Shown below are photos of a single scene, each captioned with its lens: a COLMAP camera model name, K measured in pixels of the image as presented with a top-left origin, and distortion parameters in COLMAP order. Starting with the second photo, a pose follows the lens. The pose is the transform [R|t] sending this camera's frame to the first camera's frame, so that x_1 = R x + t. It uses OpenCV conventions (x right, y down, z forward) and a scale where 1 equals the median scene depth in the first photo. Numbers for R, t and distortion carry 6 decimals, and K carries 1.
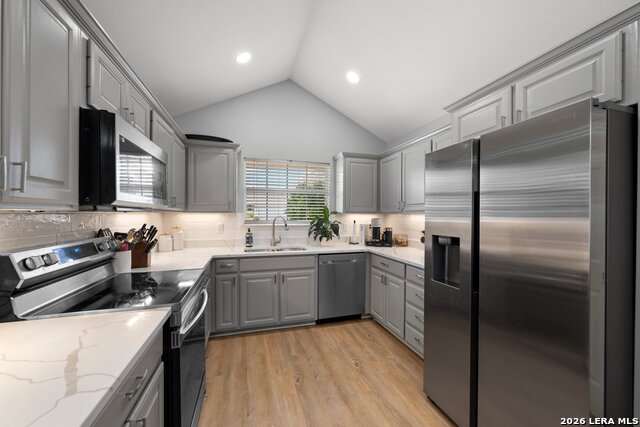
lens RADIAL K [[247.2, 0, 320.0], [0, 247.2, 213.5], [0, 0, 1]] dist [-0.000296, -0.000018]
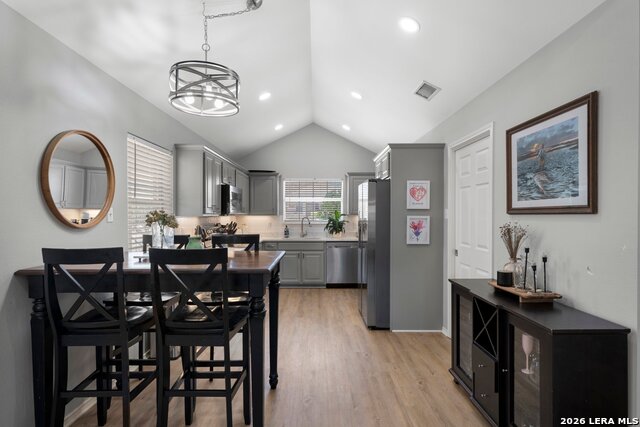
lens RADIAL K [[344.8, 0, 320.0], [0, 344.8, 213.5], [0, 0, 1]] dist [-0.004101, -0.000952]
pose [[0.958985, -0.003674, -0.283434, 0.566583], [0.004503, 0.999987, 0.002275, -0.018441], [0.283422, -0.003458, 0.958989, -1.082583]]
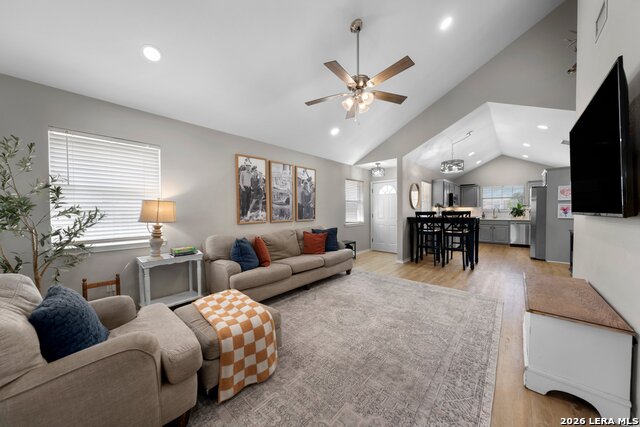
lens RADIAL K [[217.8, 0, 320.0], [0, 217.8, 213.5], [0, 0, 1]] dist [-0.000498, -0.000044]
pose [[0.513125, 0.004405, -0.858303, 1.020378], [0.013737, 0.999817, 0.013343, 0.021074], [0.858204, -0.018637, 0.512970, -2.164001]]
